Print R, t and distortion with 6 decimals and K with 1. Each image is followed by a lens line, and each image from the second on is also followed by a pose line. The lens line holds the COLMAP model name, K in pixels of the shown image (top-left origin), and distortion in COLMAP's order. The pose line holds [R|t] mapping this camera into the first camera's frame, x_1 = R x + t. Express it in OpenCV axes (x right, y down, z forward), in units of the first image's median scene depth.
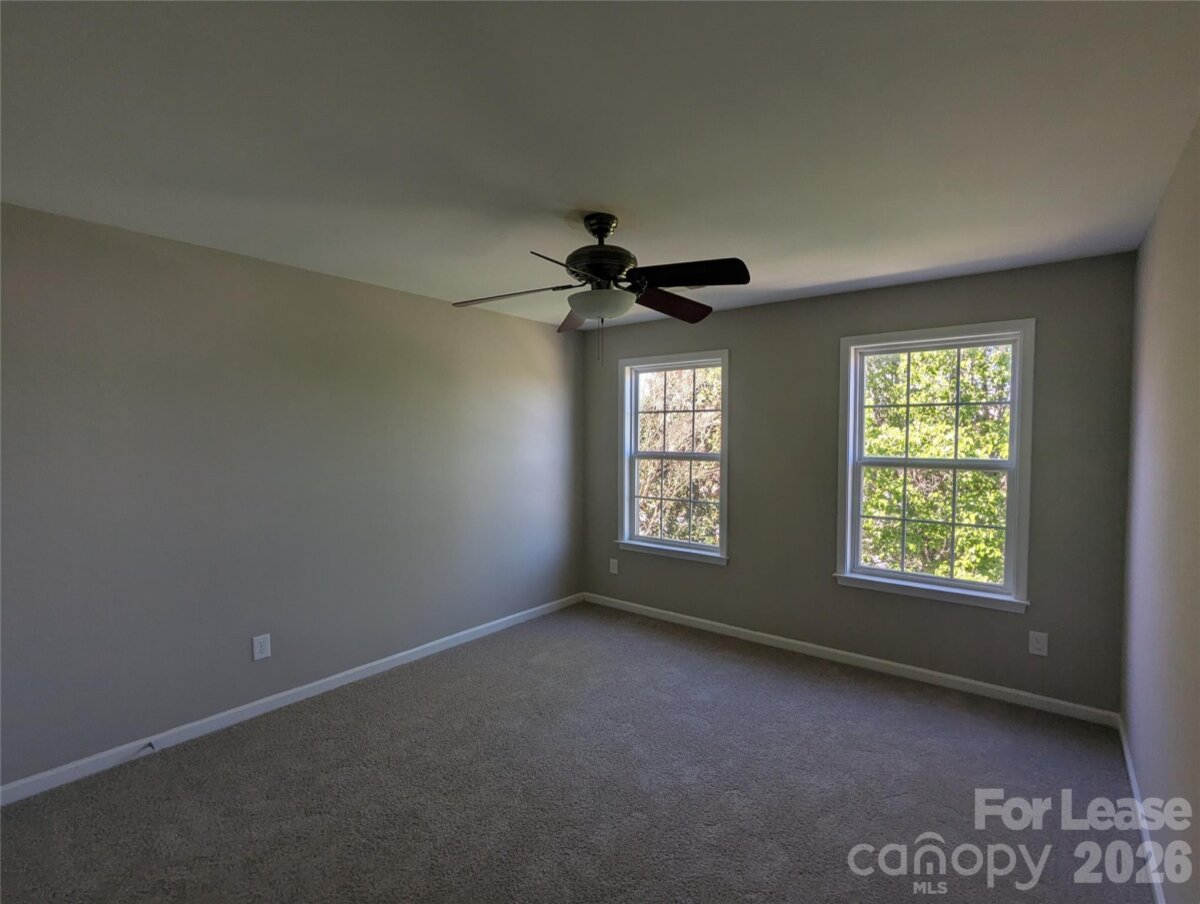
lens RADIAL K [[572.6, 0, 593.8], [0, 572.6, 453.0], [0, 0, 1]] dist [0.003634, -0.002064]
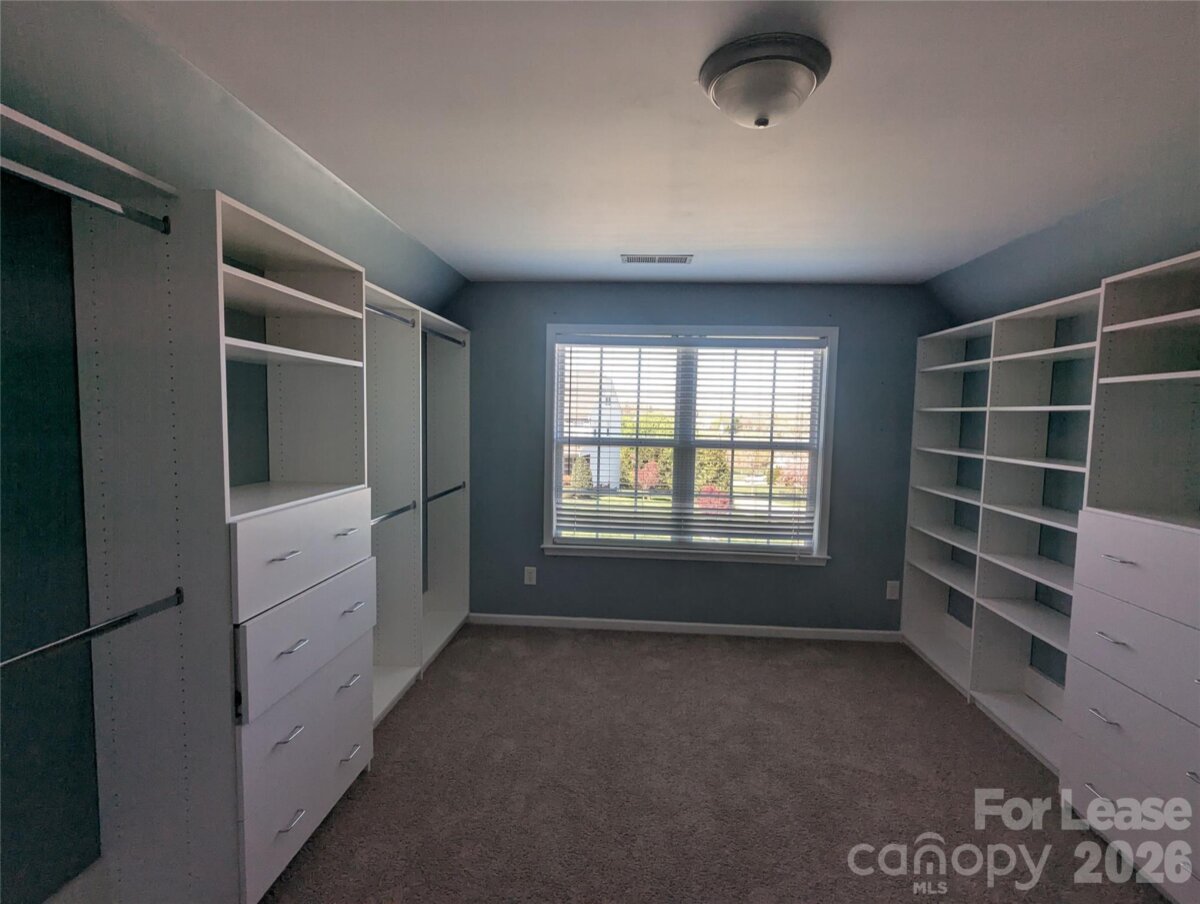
lens RADIAL K [[572.6, 0, 605.7], [0, 572.6, 459.8], [0, 0, 1]] dist [0.003634, -0.002064]
pose [[0.806206, -0.024025, 0.591146, -0.418325], [-0.009309, 0.998536, 0.053277, -0.013085], [-0.591561, -0.048455, 0.804803, 0.341207]]
